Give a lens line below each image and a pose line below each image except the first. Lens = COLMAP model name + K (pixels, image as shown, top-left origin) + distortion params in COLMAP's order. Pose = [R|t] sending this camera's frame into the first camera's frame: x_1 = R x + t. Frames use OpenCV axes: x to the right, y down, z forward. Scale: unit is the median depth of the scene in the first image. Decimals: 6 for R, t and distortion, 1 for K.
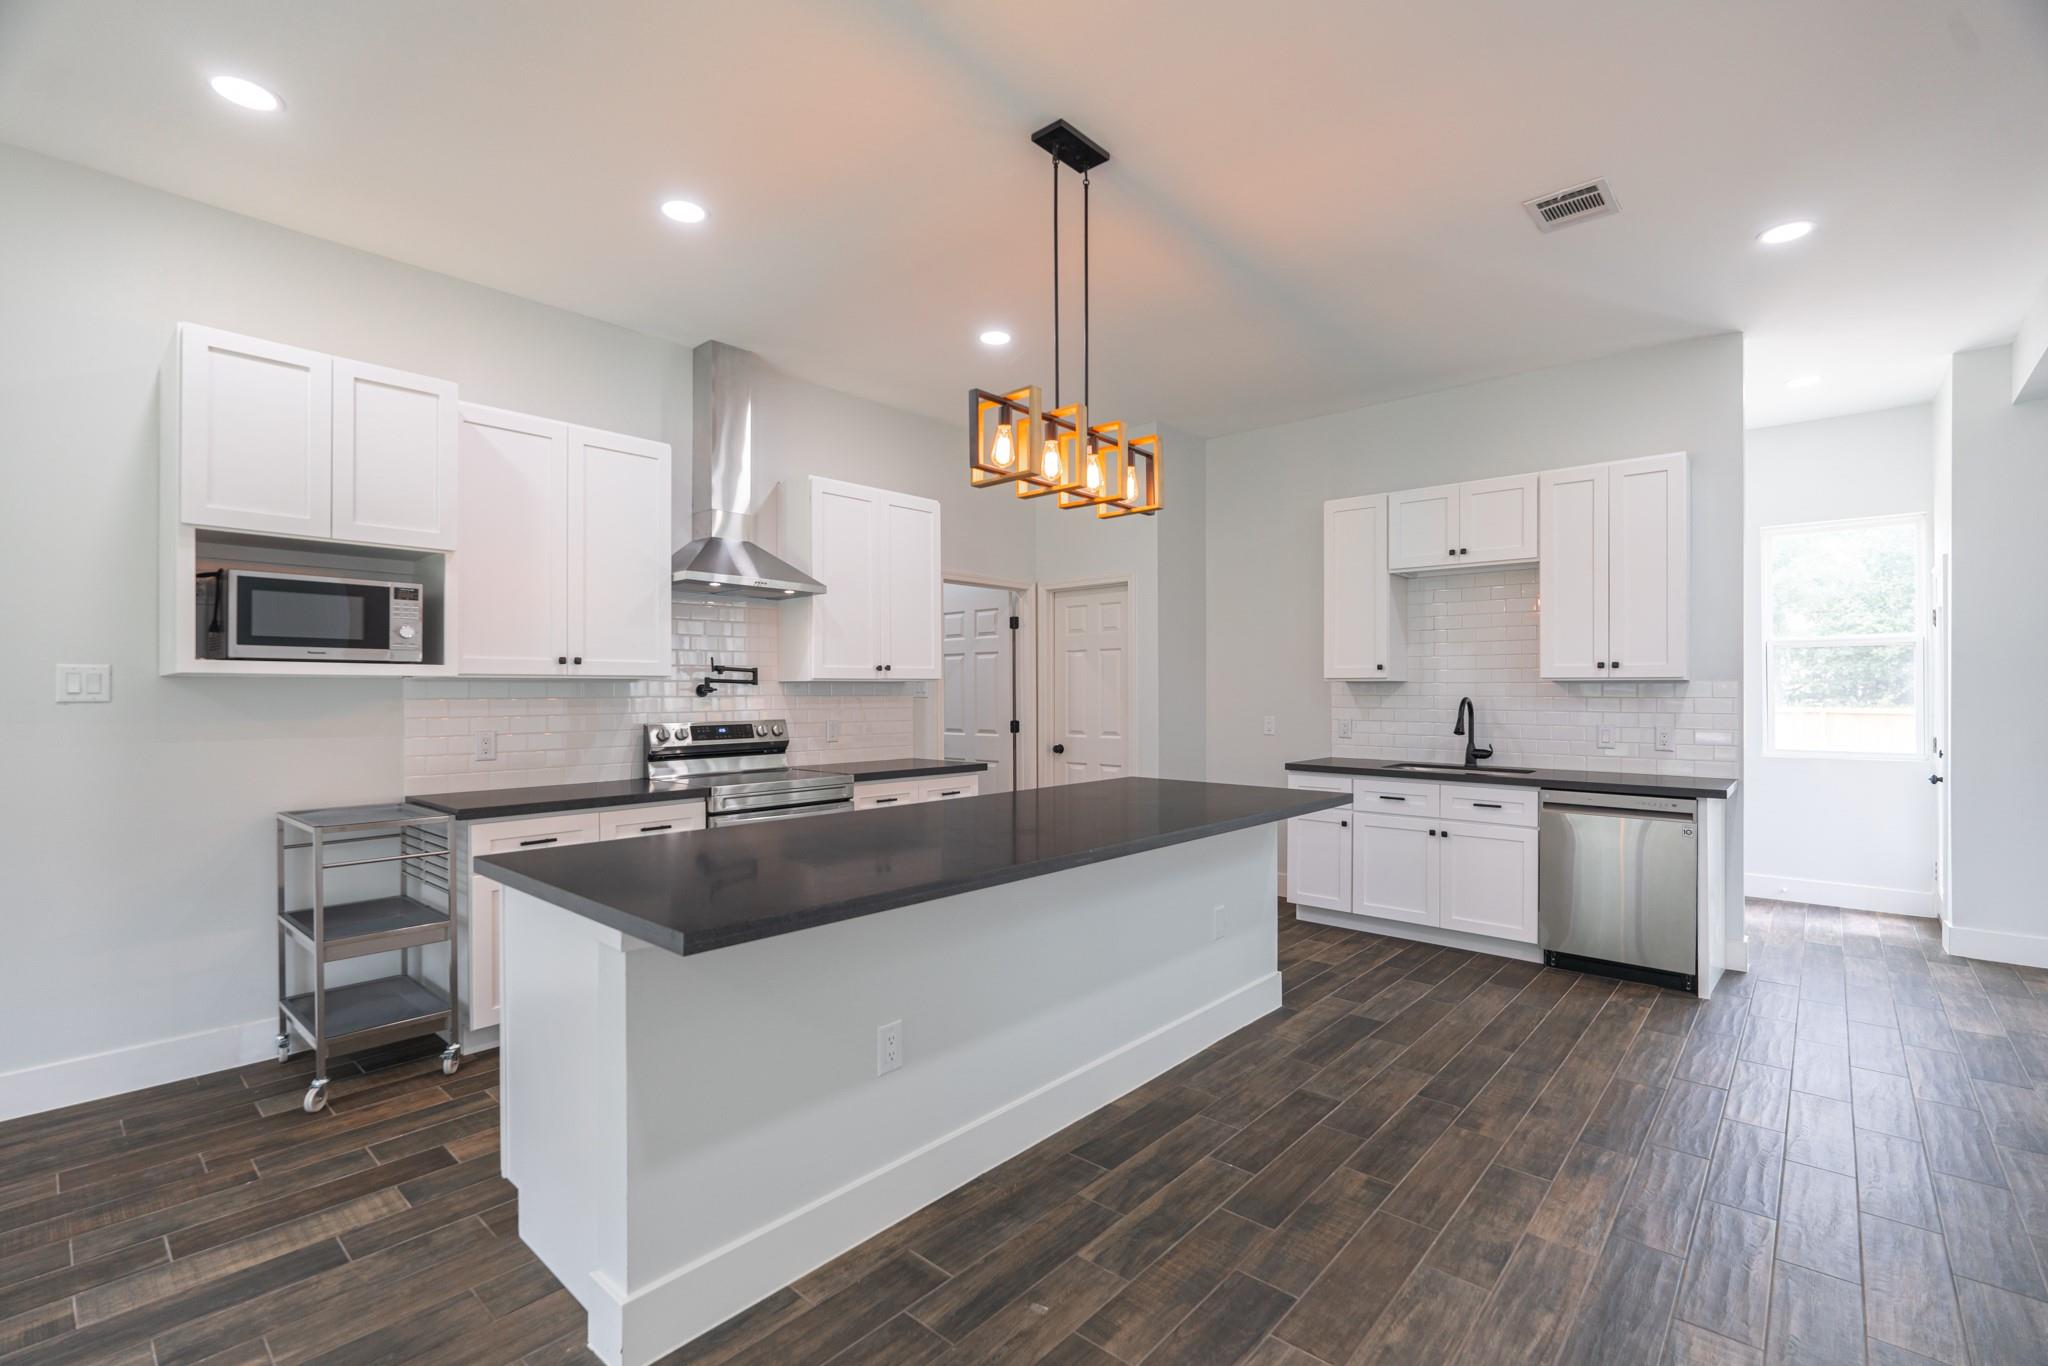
lens RADIAL K [[908.0, 0, 1026.8], [0, 908.0, 689.1], [0, 0, 1]] dist [-0.005707, -0.000209]
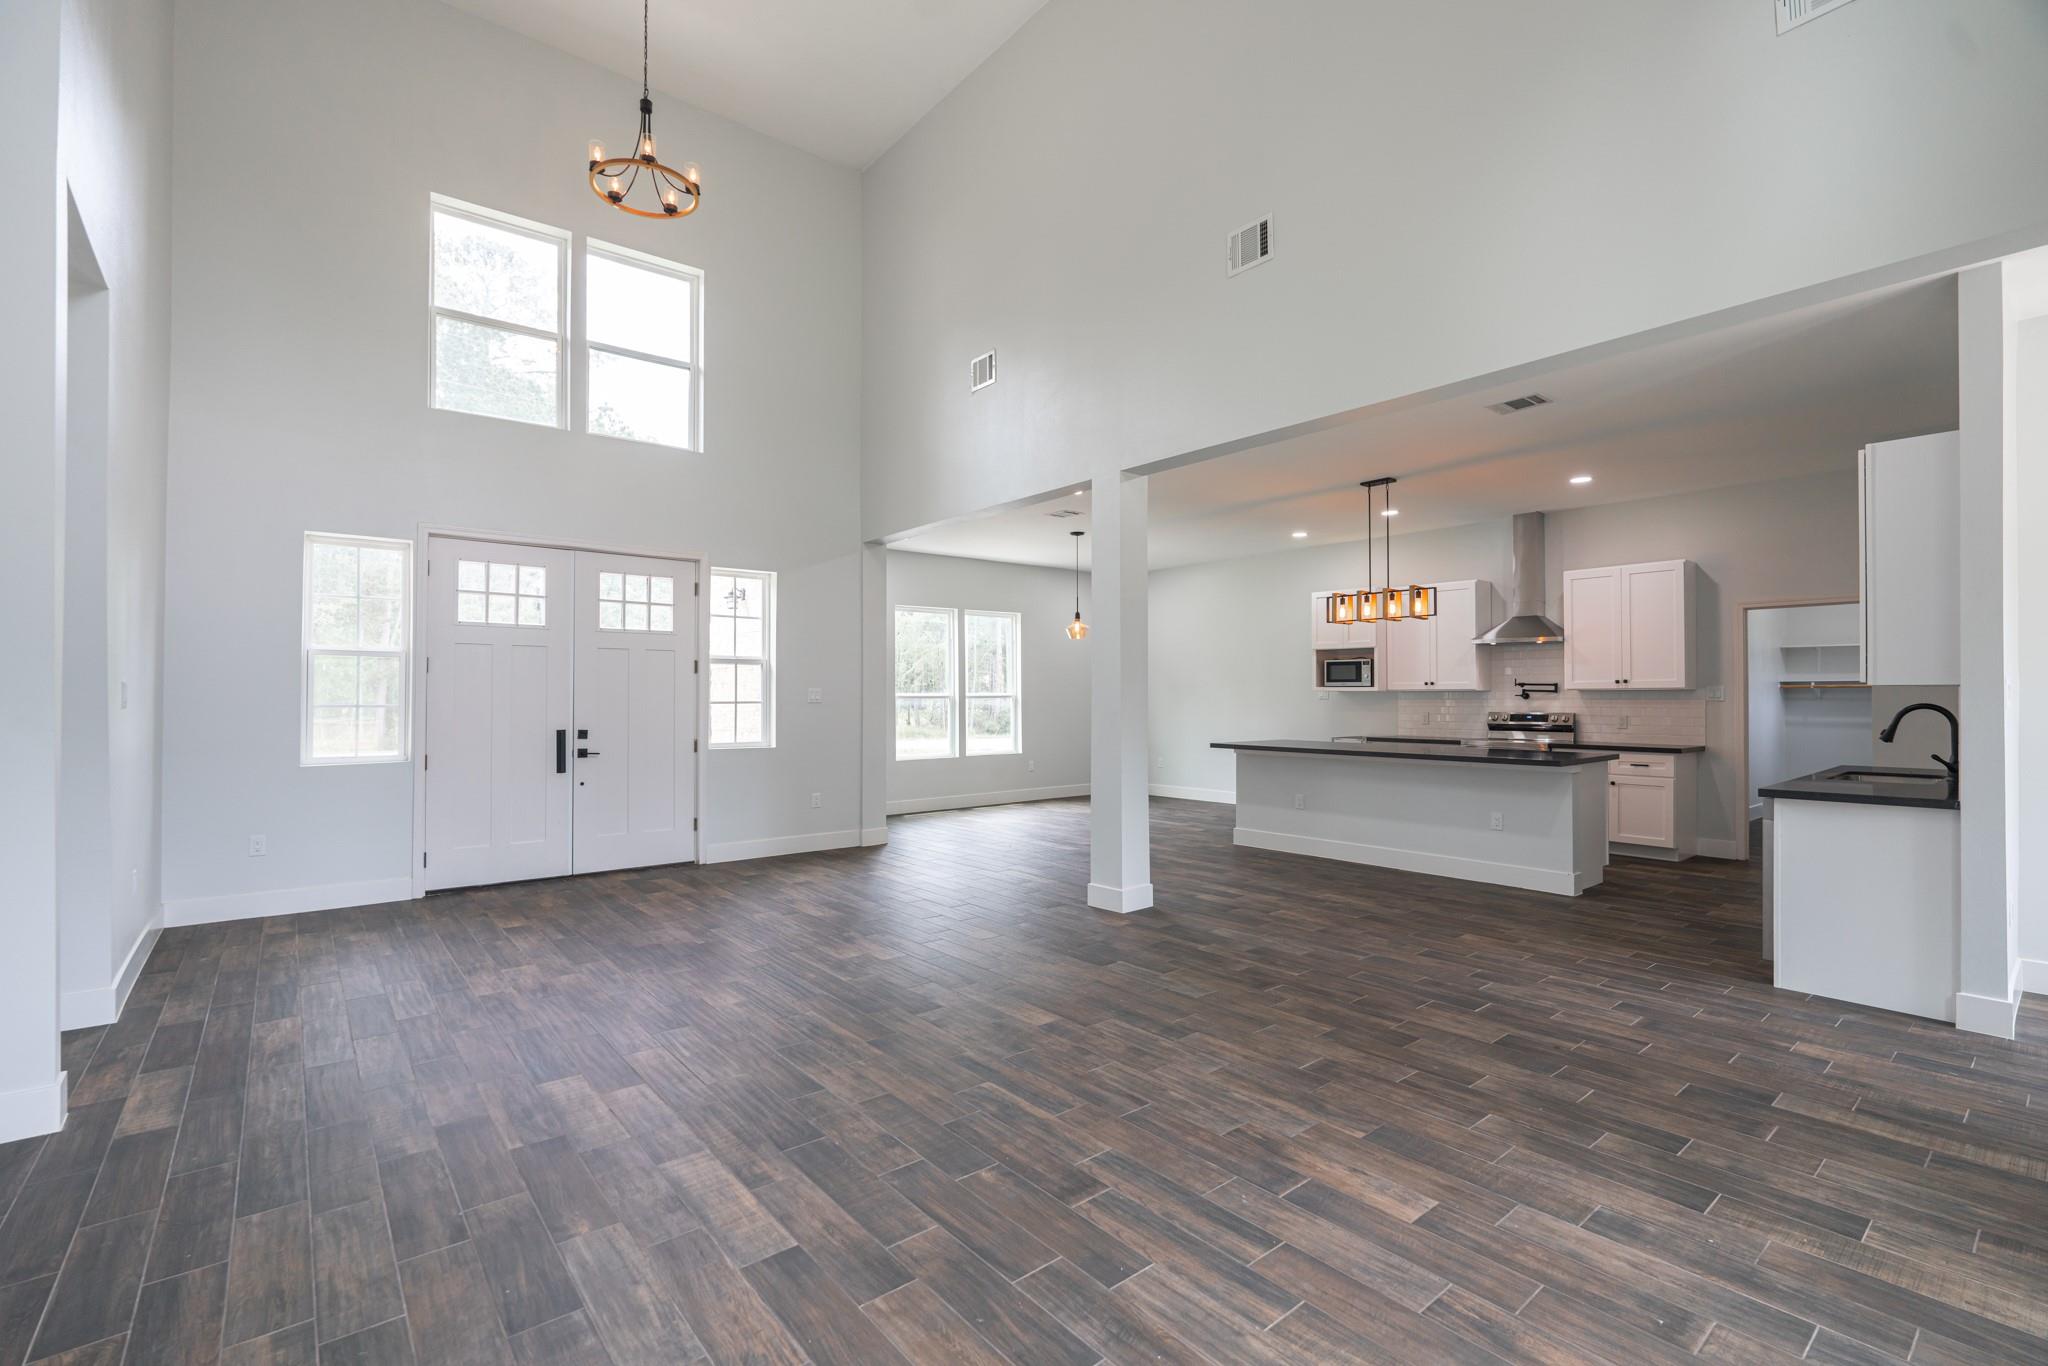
lens RADIAL K [[913.3, 0, 1024.2], [0, 913.3, 689.3], [0, 0, 1]] dist [-0.002203, -0.000067]
pose [[-0.154760, -0.005385, -0.987937, 2.550994], [0.003178, 0.999977, -0.005949, -0.006066], [0.987947, -0.004060, -0.154739, 0.385032]]
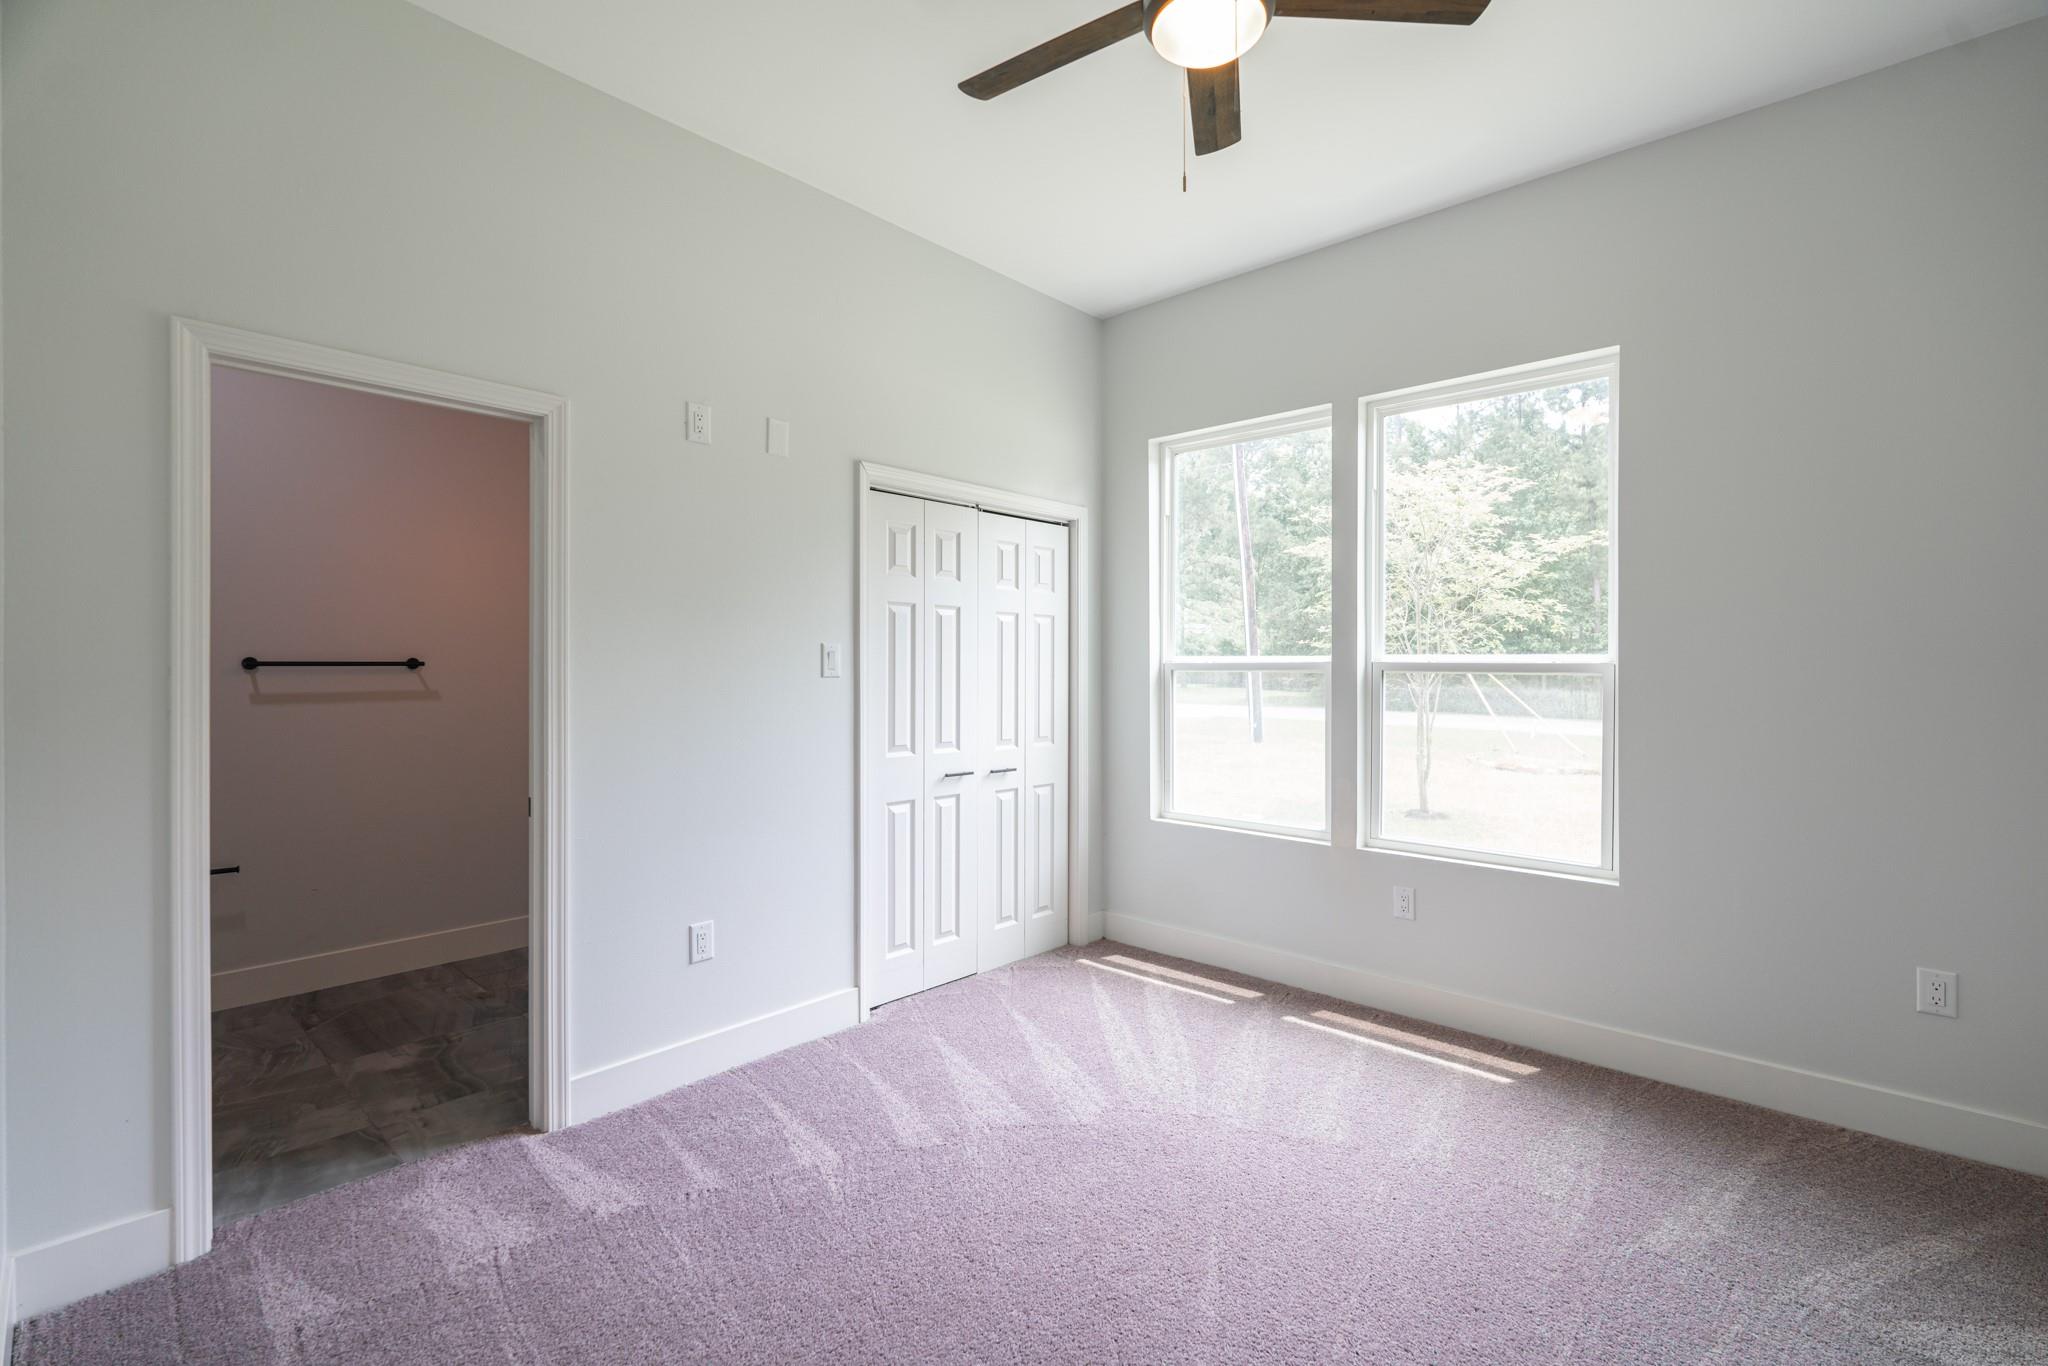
lens RADIAL K [[908.0, 0, 1026.8], [0, 908.0, 689.1], [0, 0, 1]] dist [-0.005707, -0.000209]
pose [[-0.999932, -0.003302, 0.011155, -0.637753], [-0.003028, 0.999695, 0.024491, 0.003610], [-0.011232, 0.024455, -0.999638, 0.771077]]
